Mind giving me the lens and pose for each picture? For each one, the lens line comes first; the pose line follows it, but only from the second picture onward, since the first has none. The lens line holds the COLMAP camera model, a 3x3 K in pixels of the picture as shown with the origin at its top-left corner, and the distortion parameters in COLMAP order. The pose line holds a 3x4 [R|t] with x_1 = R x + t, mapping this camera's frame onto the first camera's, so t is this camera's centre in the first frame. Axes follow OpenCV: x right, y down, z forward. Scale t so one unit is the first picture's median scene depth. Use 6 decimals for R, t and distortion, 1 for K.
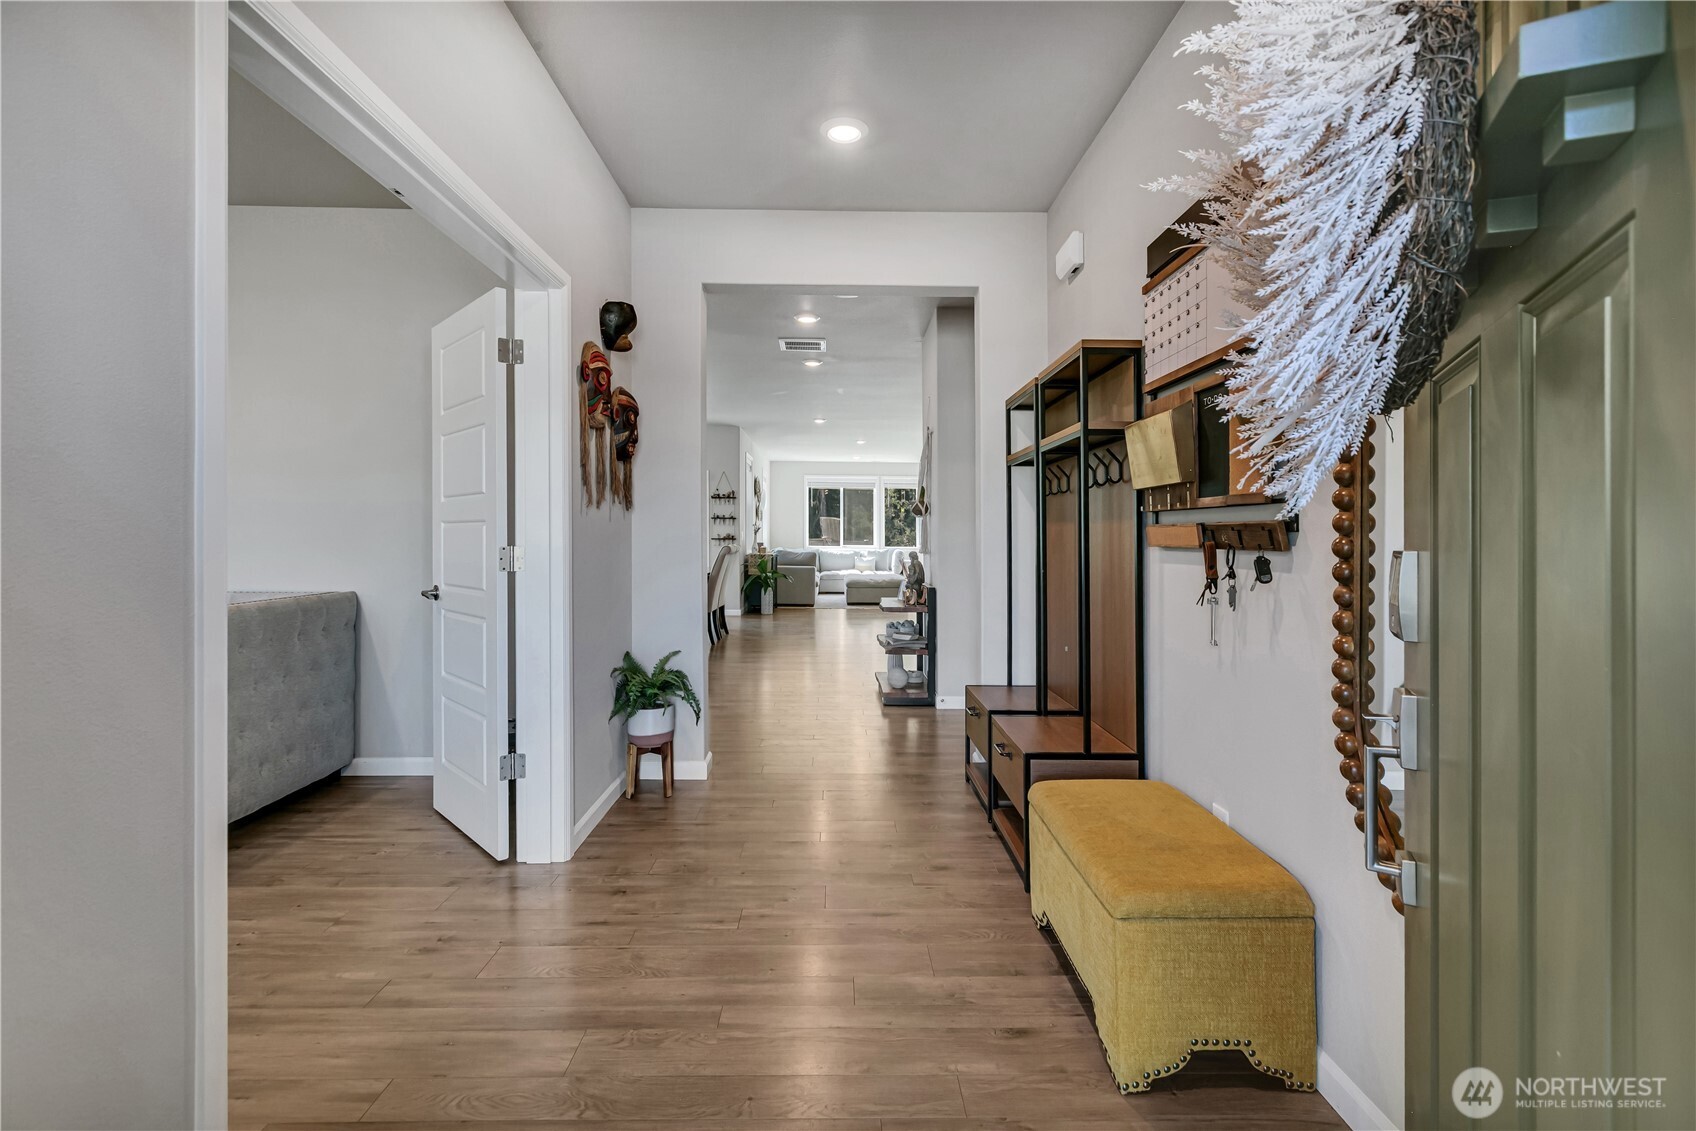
lens RADIAL K [[792.0, 0, 862.8], [0, 792.0, 524.4], [0, 0, 1]] dist [0.002758, 0.000683]
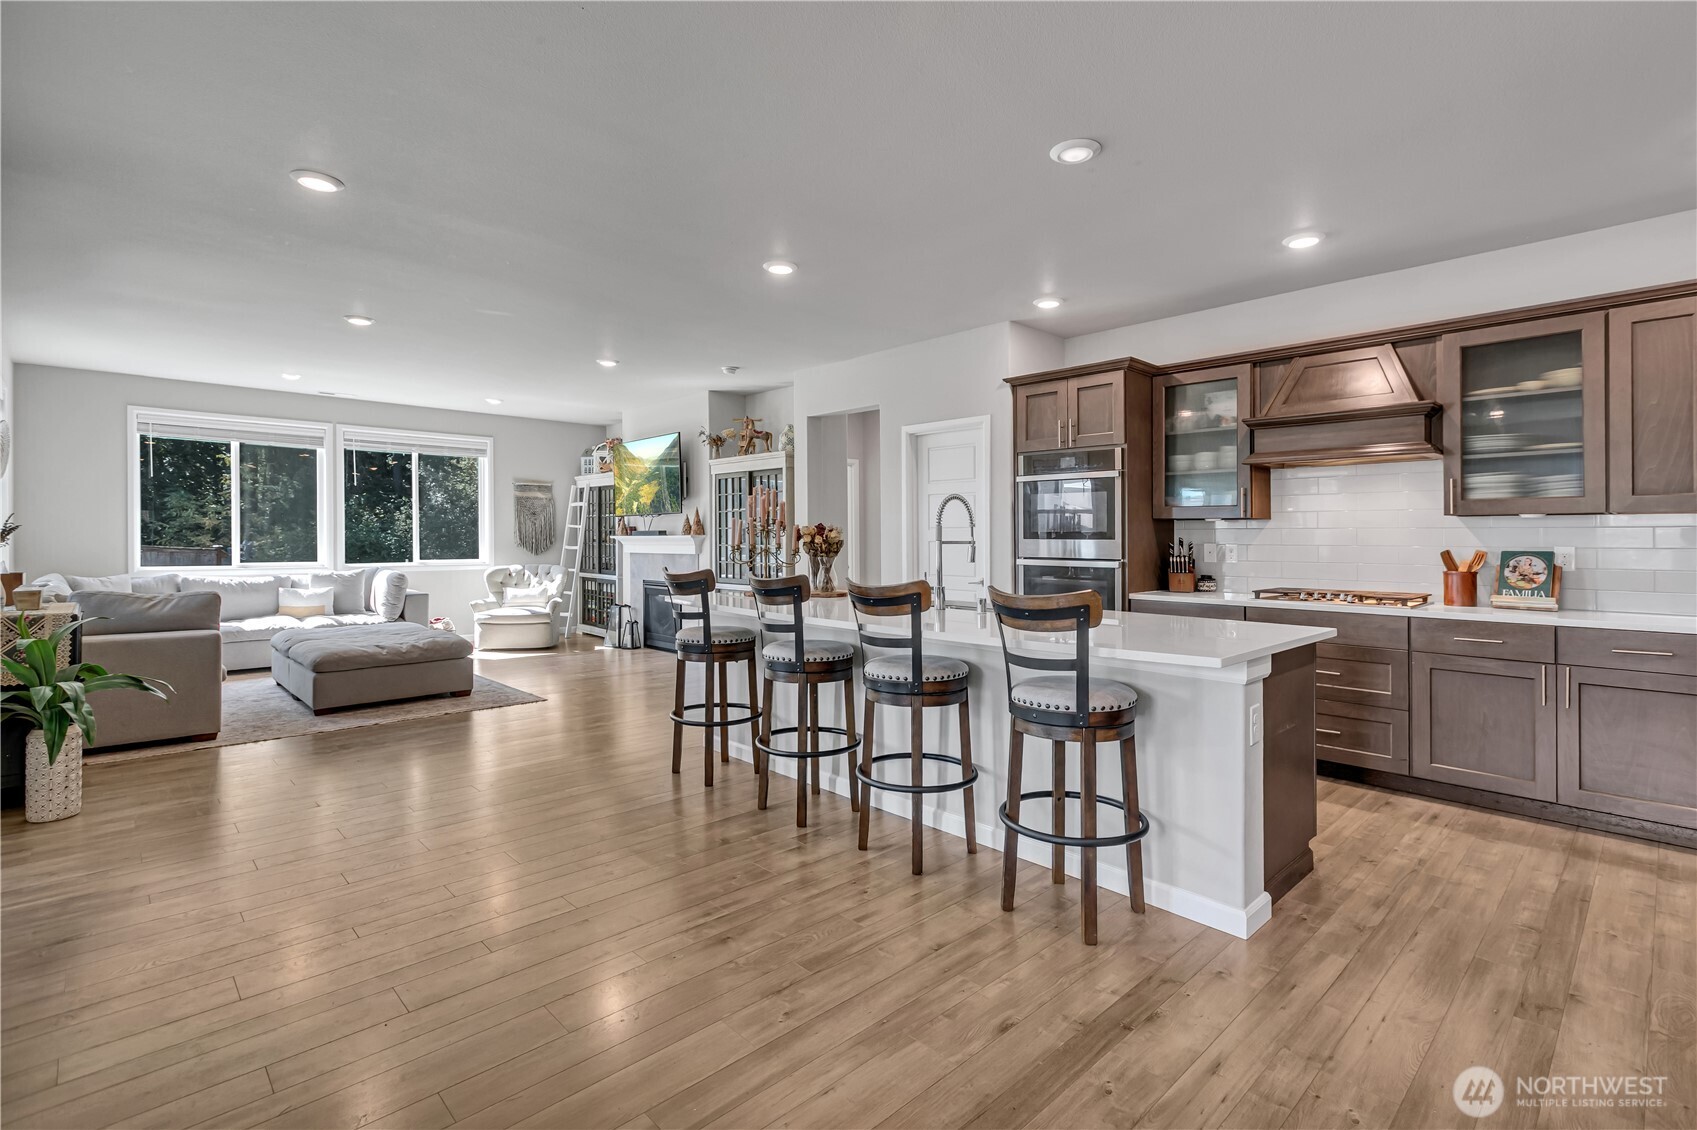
lens RADIAL K [[792.4, 0, 865.2], [0, 792.4, 534.5], [0, 0, 1]] dist [0.001045, 0.000494]
pose [[0.741211, -0.002343, 0.671268, -0.083750], [-0.007187, 0.999909, 0.011426, 0.000952], [-0.671234, -0.013294, 0.741127, 0.503370]]
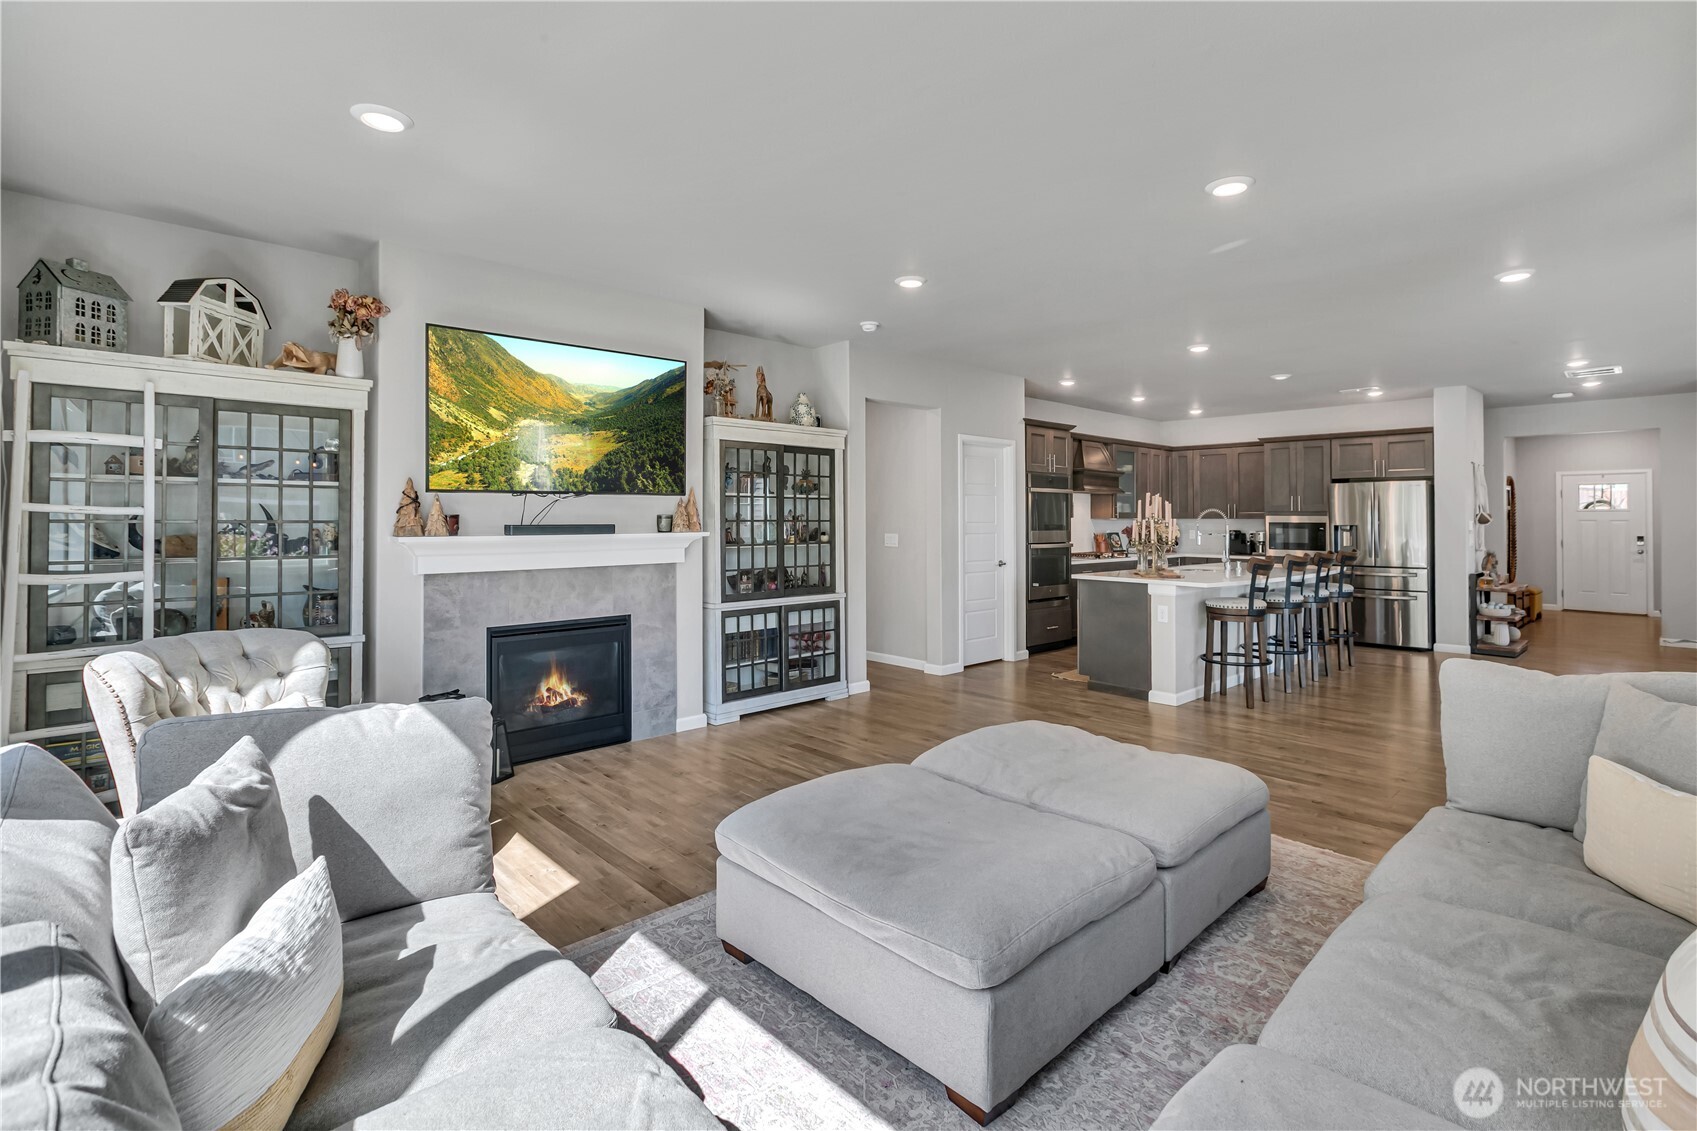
lens RADIAL K [[782.3, 0, 866.0], [0, 782.3, 520.6], [0, 0, 1]] dist [0.004654, -0.000040]
pose [[-0.663229, -0.009957, 0.748351, -0.109788], [-0.017912, 0.999836, -0.002572, 0.003706], [-0.748202, -0.015111, -0.663298, 1.232103]]
